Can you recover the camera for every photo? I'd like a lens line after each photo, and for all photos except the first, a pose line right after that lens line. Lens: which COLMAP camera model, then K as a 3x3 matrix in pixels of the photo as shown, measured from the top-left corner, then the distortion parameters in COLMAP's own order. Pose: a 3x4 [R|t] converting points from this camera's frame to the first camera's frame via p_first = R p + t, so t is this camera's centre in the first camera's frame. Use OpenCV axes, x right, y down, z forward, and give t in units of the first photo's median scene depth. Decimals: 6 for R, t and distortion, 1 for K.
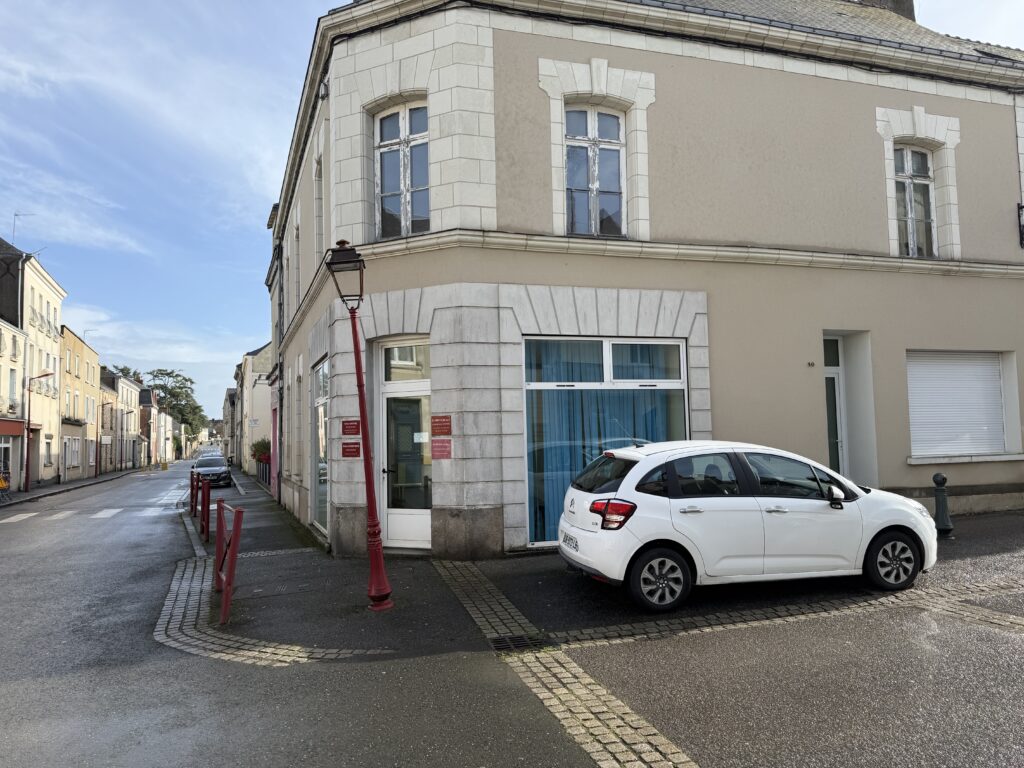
lens RADIAL K [[715.4, 0, 513.4], [0, 715.4, 398.7], [0, 0, 1]] dist [0.077047, -0.103094]
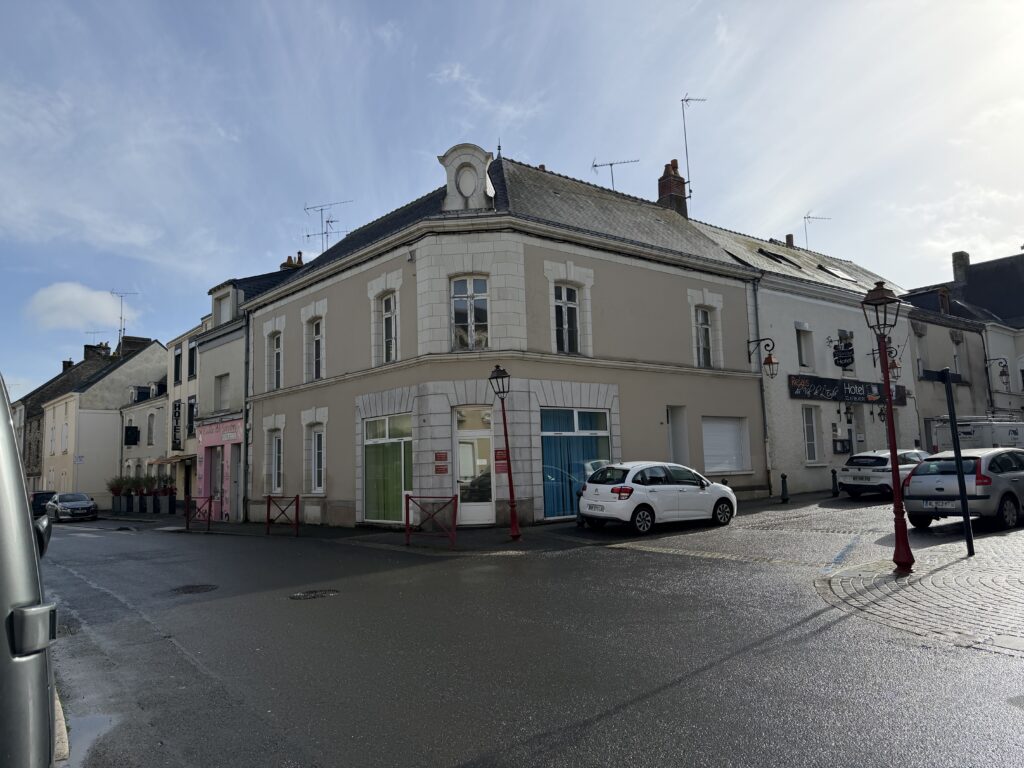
lens RADIAL K [[726.1, 0, 500.3], [0, 726.1, 399.7], [0, 0, 1]] dist [0.121122, -0.224922]
pose [[0.939780, 0.024262, 0.340918, -0.709523], [-0.007496, 0.998700, -0.050411, -0.010150], [-0.341698, 0.044820, 0.938740, -0.728317]]
